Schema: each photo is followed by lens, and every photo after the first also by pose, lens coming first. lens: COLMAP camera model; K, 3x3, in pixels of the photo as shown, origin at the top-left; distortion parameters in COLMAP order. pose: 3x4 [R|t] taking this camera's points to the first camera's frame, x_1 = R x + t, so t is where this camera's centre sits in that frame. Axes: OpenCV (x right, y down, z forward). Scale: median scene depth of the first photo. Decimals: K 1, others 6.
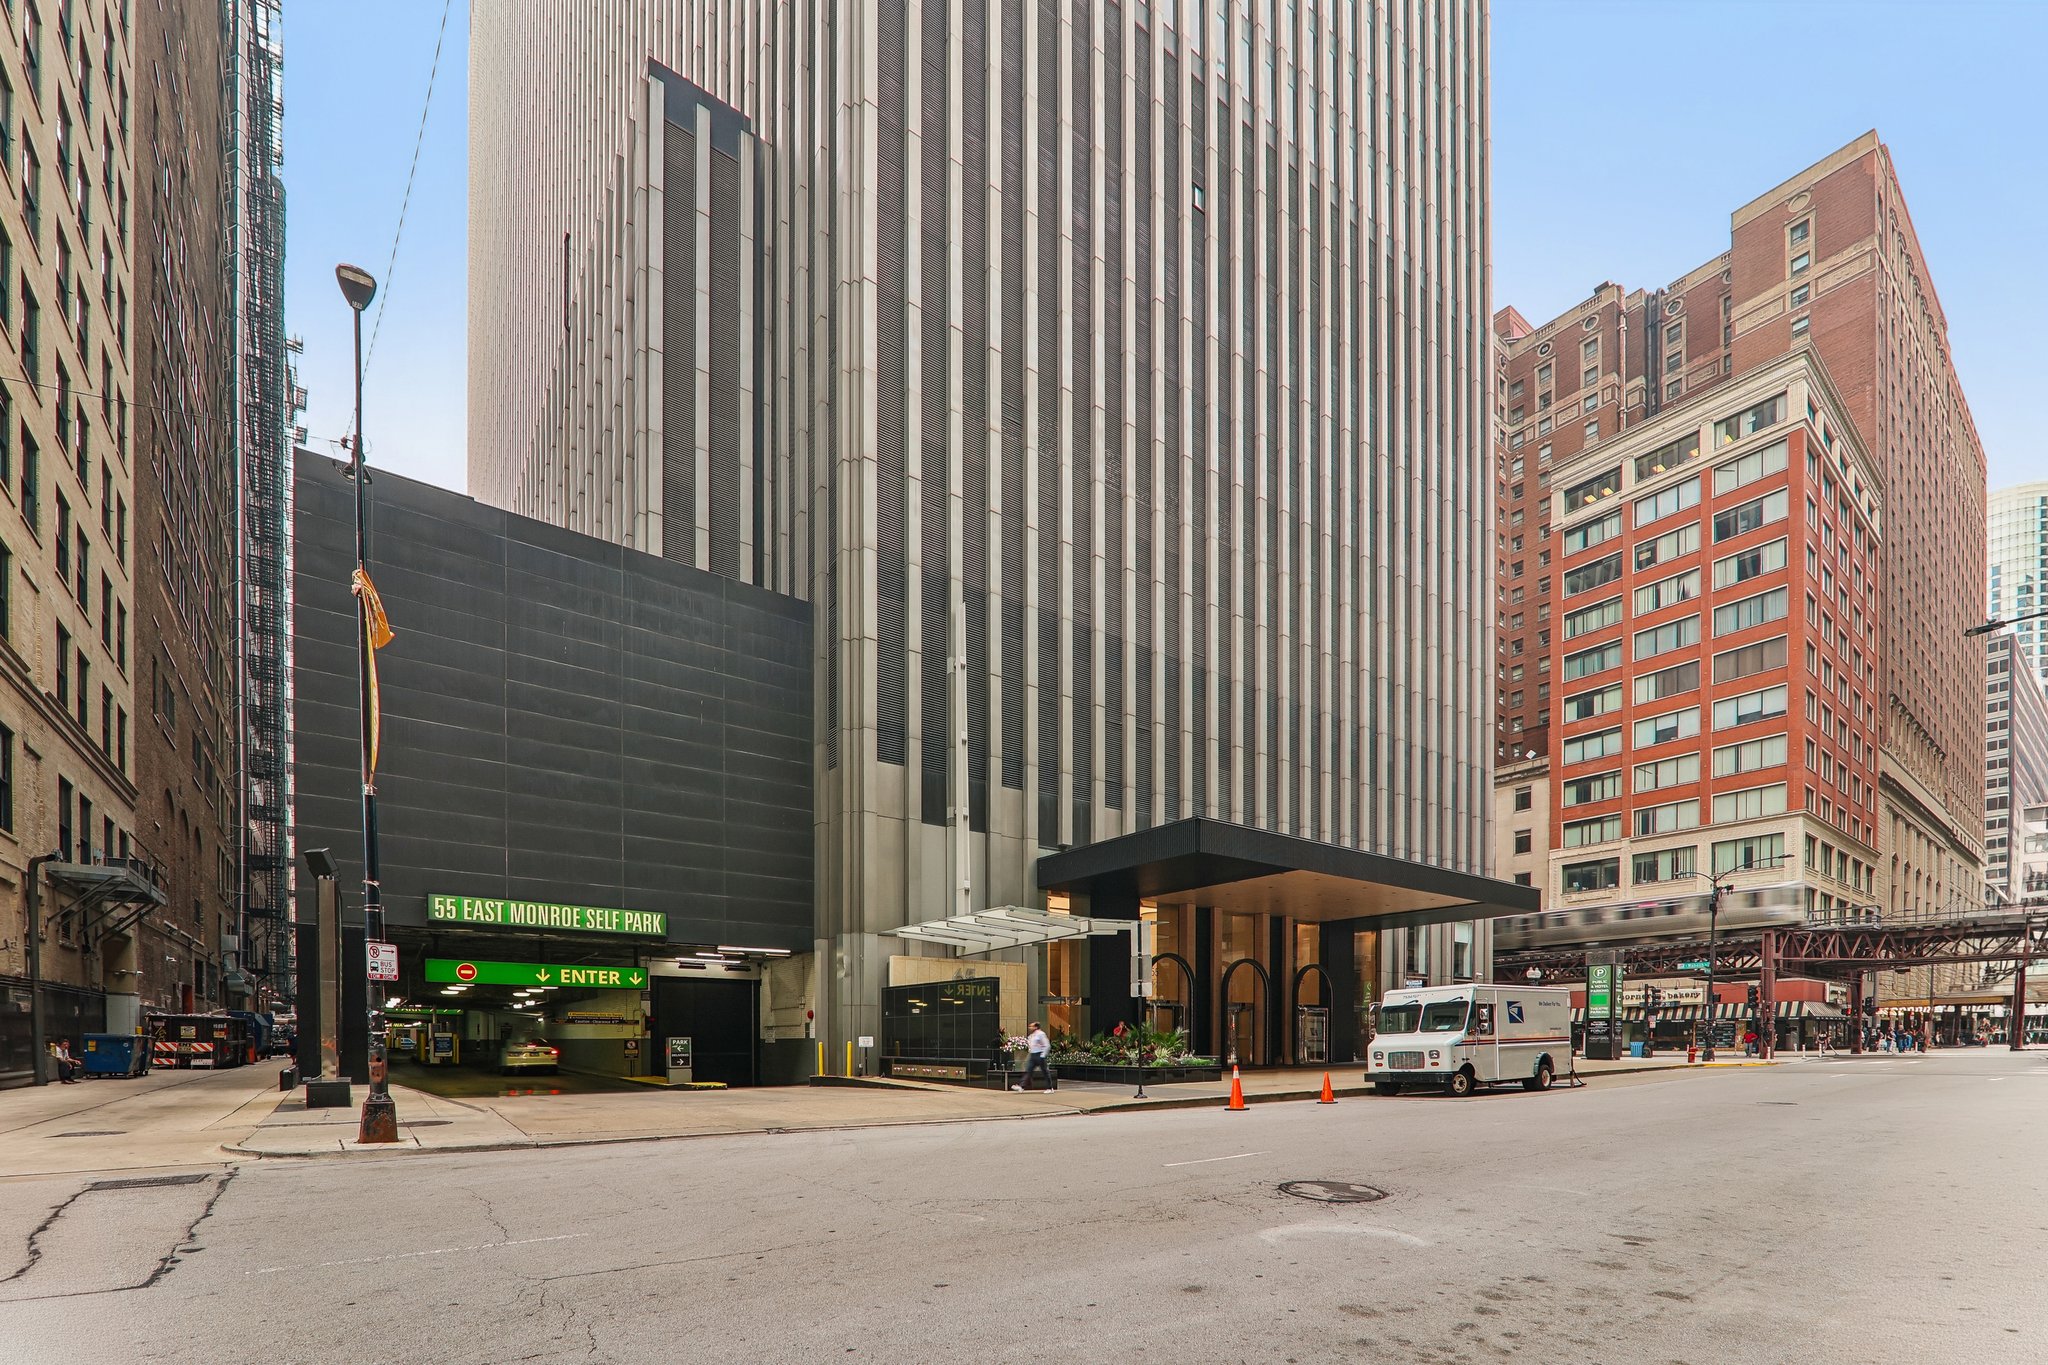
lens RADIAL K [[942.9, 0, 1020.7], [0, 942.9, 681.7], [0, 0, 1]] dist [-0.018828, 0.000510]
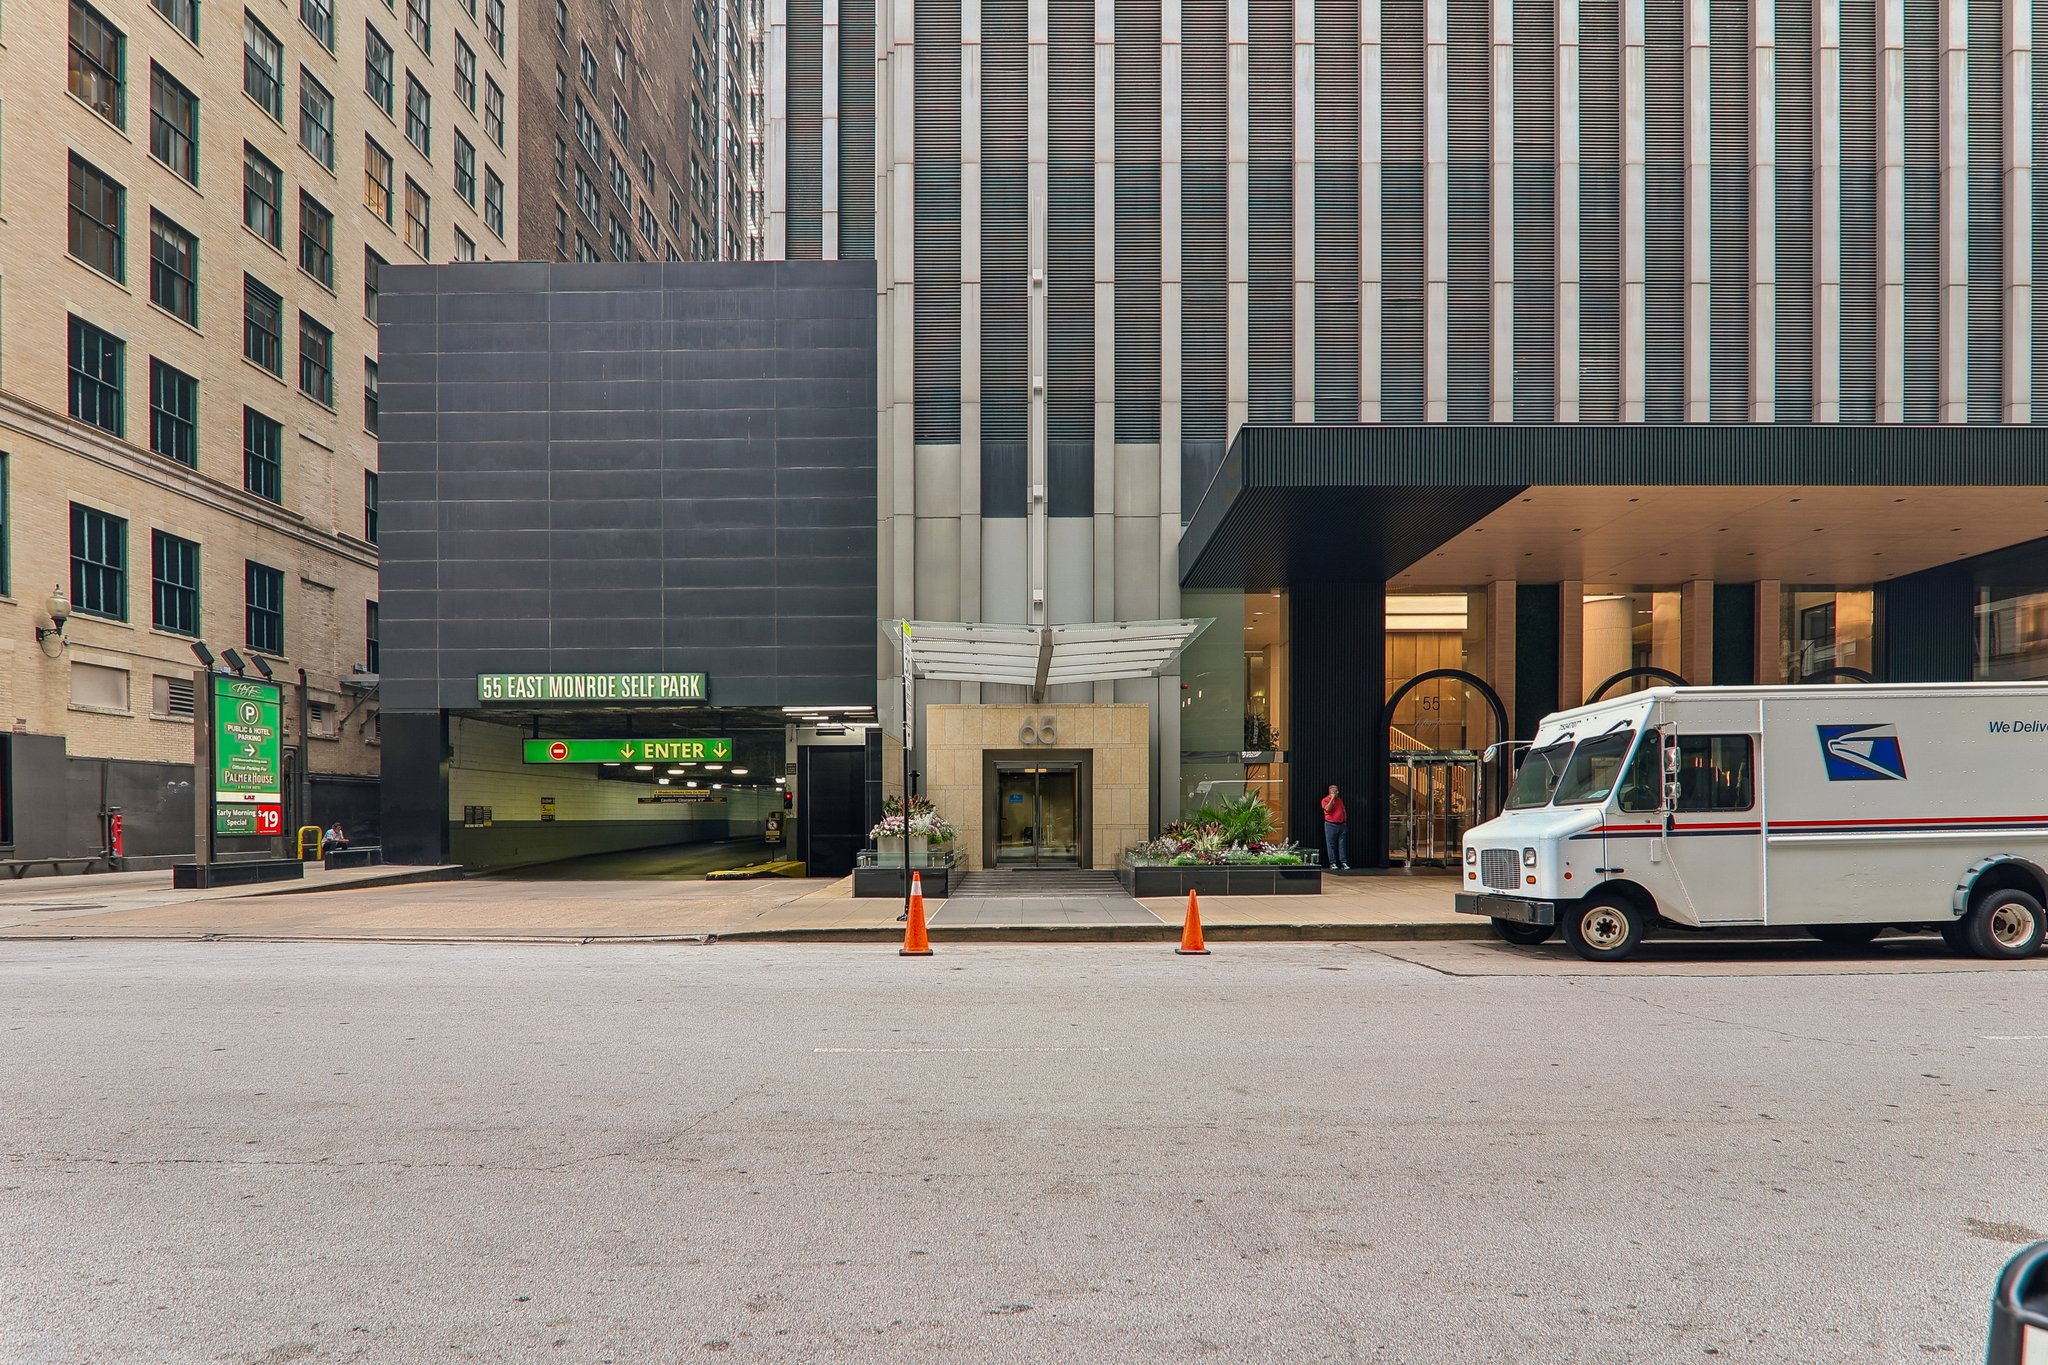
lens RADIAL K [[1133.2, 0, 1023.9], [0, 1133.2, 487.3], [0, 0, 1]] dist [-0.017830, -0.000116]
pose [[0.772748, -0.179037, -0.608939, 0.472614], [0.229795, 0.973224, 0.005469, 0.140741], [0.591655, -0.144157, 0.793198, 0.379733]]
